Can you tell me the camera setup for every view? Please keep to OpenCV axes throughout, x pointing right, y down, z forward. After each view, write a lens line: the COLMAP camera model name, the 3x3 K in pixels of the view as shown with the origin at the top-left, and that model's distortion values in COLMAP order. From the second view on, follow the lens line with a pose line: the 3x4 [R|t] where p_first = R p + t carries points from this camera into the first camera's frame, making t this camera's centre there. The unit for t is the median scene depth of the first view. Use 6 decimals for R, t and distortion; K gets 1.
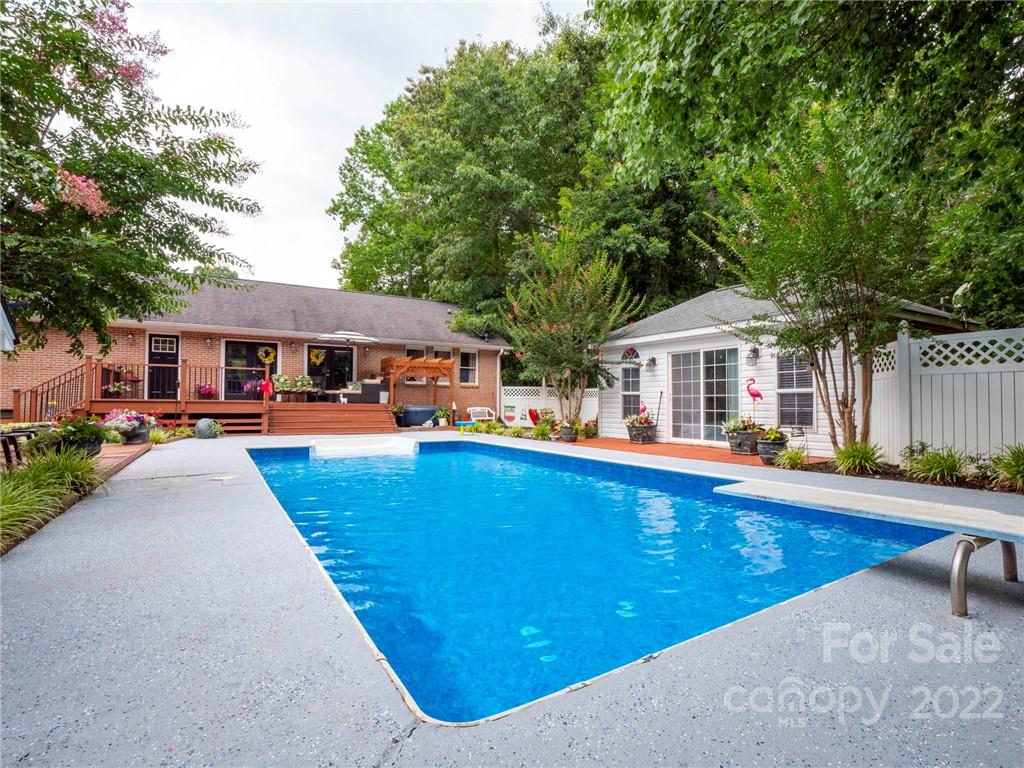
lens RADIAL K [[494.5, 0, 499.3], [0, 494.5, 388.1], [0, 0, 1]] dist [0.000380, -0.012207]
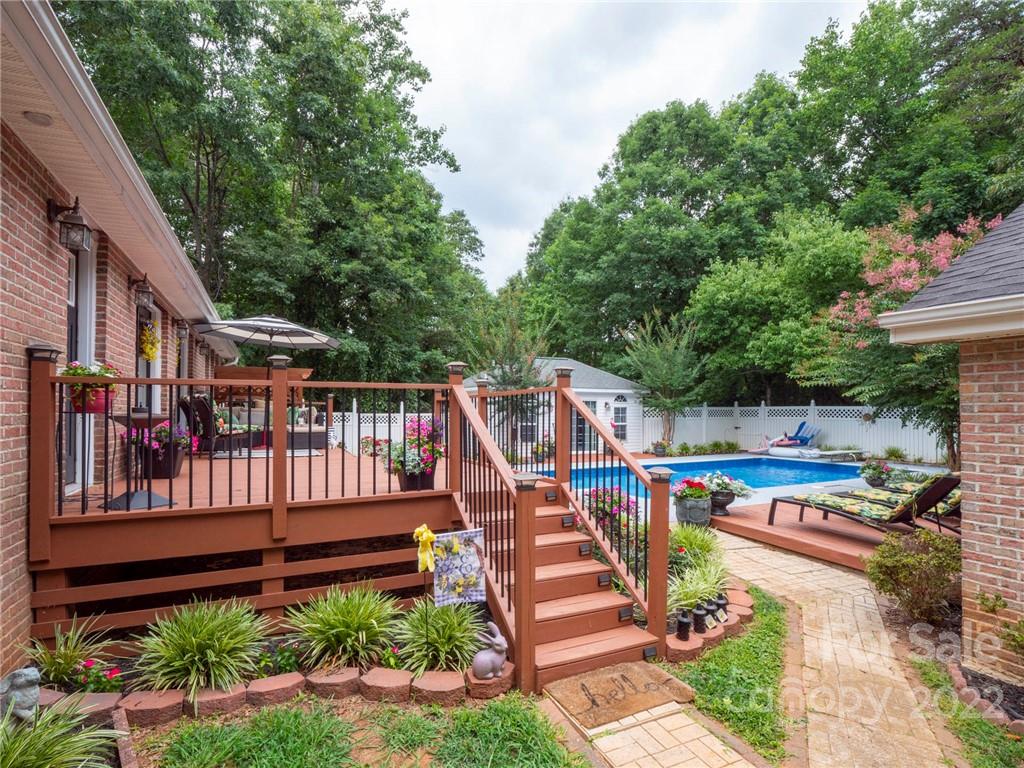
lens RADIAL K [[501.1, 0, 492.6], [0, 501.1, 401.5], [0, 0, 1]] dist [0.002646, -0.013974]
pose [[0.114560, 0.006212, 0.993397, -1.152149], [-0.037805, 0.999283, -0.001889, -0.046936], [-0.992697, -0.037339, 0.114713, 0.911590]]
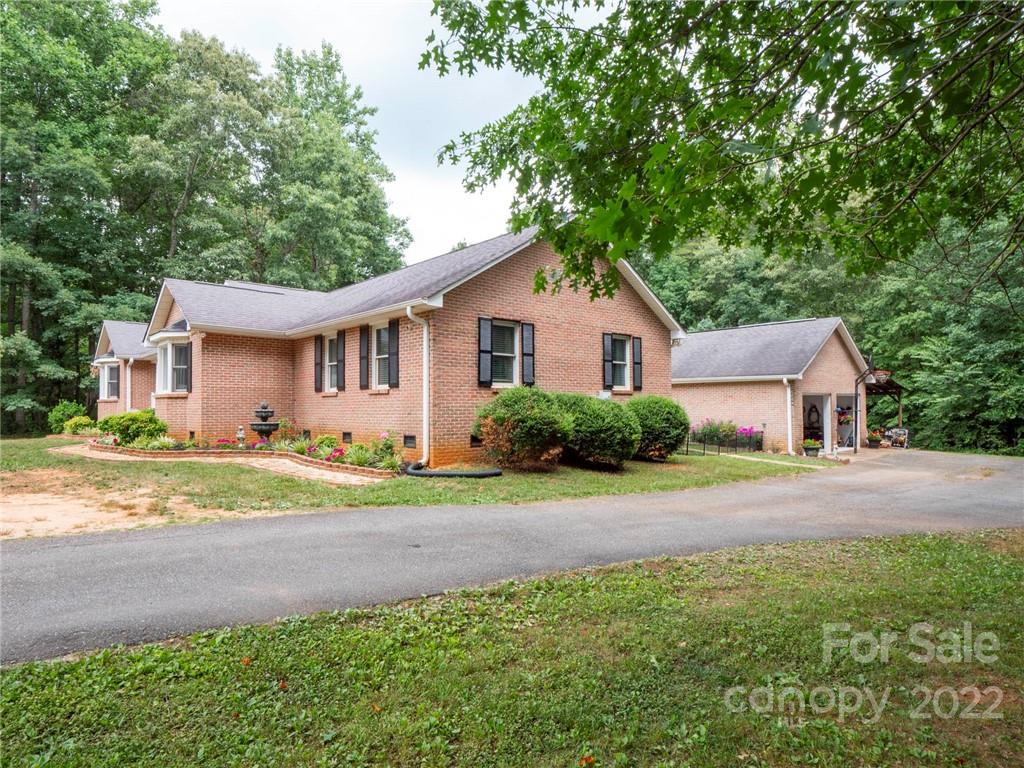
lens RADIAL K [[606.5, 0, 512.0], [0, 606.5, 384.0], [0, 0, 1]] dist [0.007558, -0.000035]
pose [[-0.190637, 0.024666, 0.981351, -2.800733], [-0.023841, 0.999273, -0.029748, -0.027371], [-0.981371, -0.029067, -0.189910, 1.392213]]
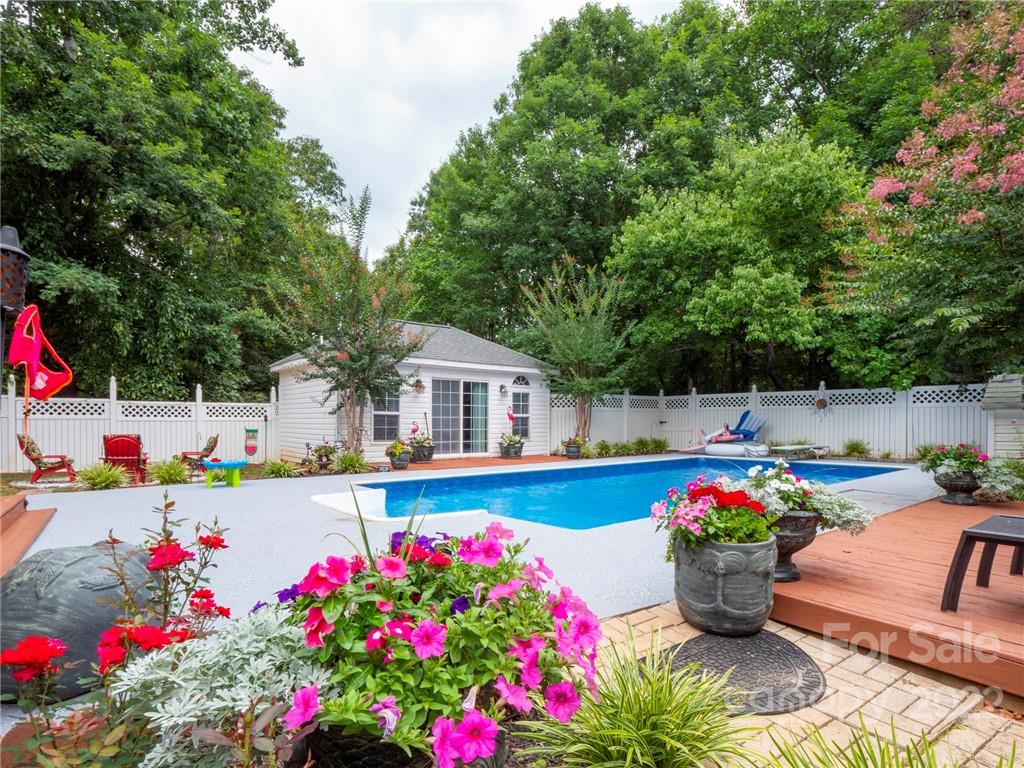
lens RADIAL K [[519.1, 0, 510.6], [0, 519.1, 427.3], [0, 0, 1]] dist [0.002183, -0.014421]
pose [[-0.113443, -0.020379, 0.993335, -0.733181], [-0.038362, 0.999134, 0.016117, 0.012039], [-0.992804, -0.036278, -0.114127, 0.850557]]
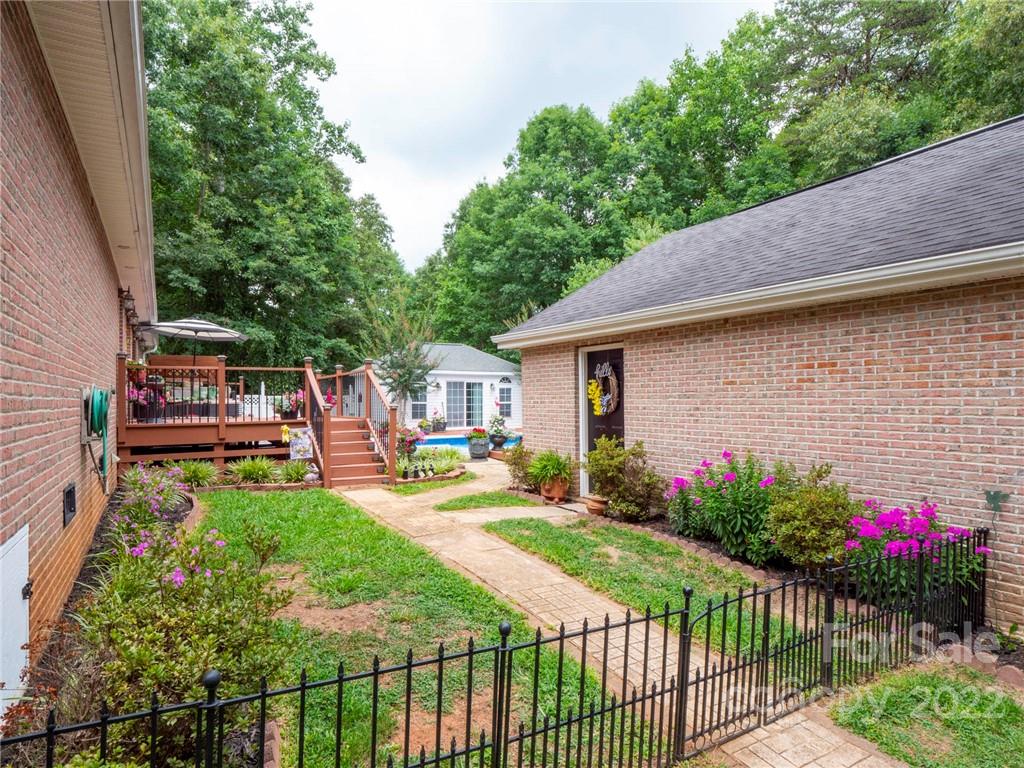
lens RADIAL K [[607.2, 0, 487.8], [0, 607.2, 393.7], [0, 0, 1]] dist [-0.001383, -0.000820]
pose [[0.034215, -0.002204, 0.999412, -1.673126], [-0.030450, 0.999531, 0.003246, -0.032584], [-0.998951, -0.030543, 0.034132, 0.686818]]
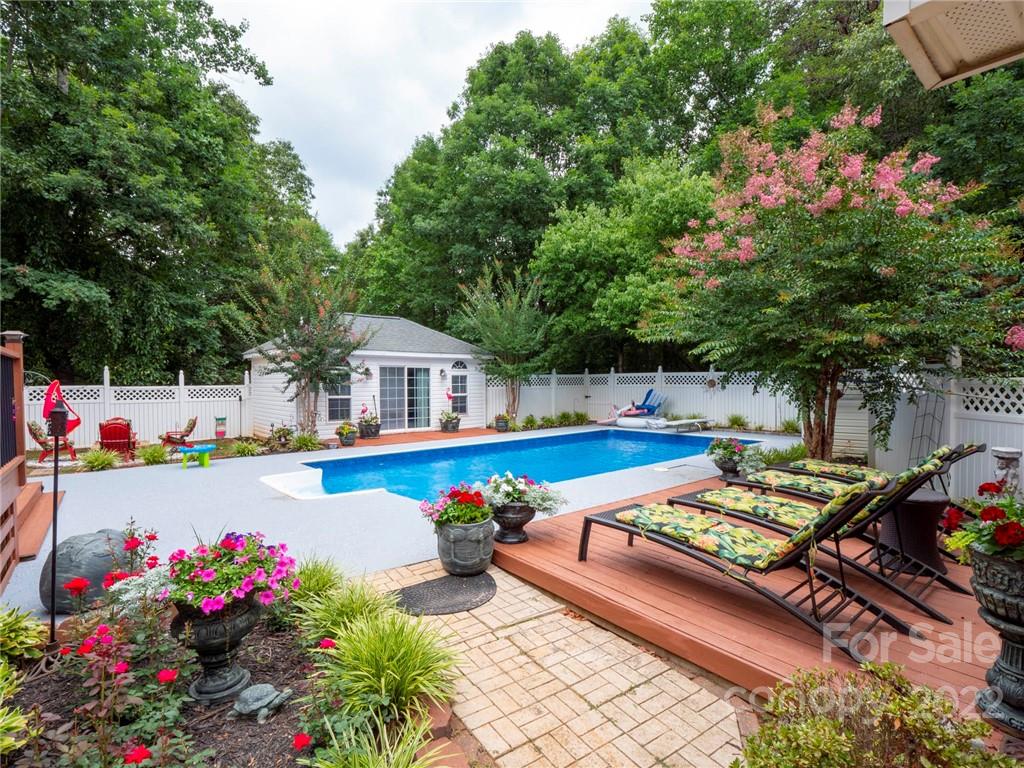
lens RADIAL K [[494.5, 0, 499.3], [0, 494.5, 388.1], [0, 0, 1]] dist [0.000380, -0.012207]
pose [[-0.131279, -0.023784, 0.991060, -0.878132], [-0.030171, 0.999345, 0.019986, -0.042659], [-0.990886, -0.027278, -0.131911, 0.764542]]
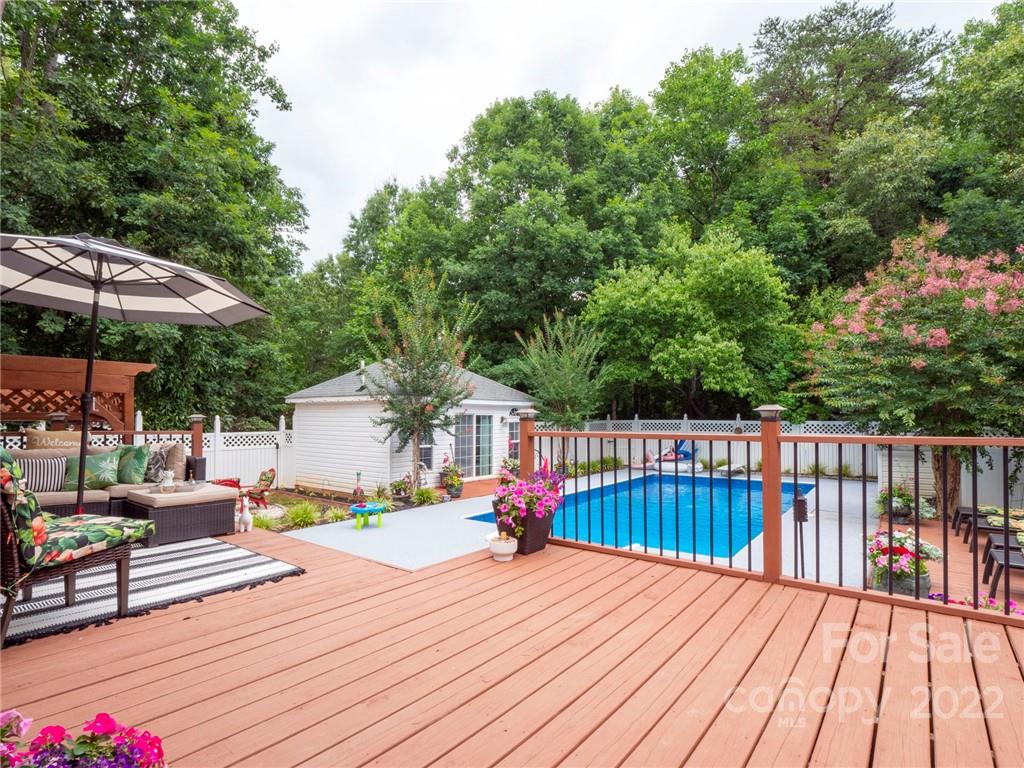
lens RADIAL K [[509.6, 0, 482.7], [0, 509.6, 402.7], [0, 0, 1]] dist [-0.000705, -0.014933]
pose [[-0.327976, 0.012190, 0.944608, -0.824510], [-0.037933, 0.998940, -0.026062, -0.060296], [-0.943924, -0.044380, -0.327166, 1.215978]]
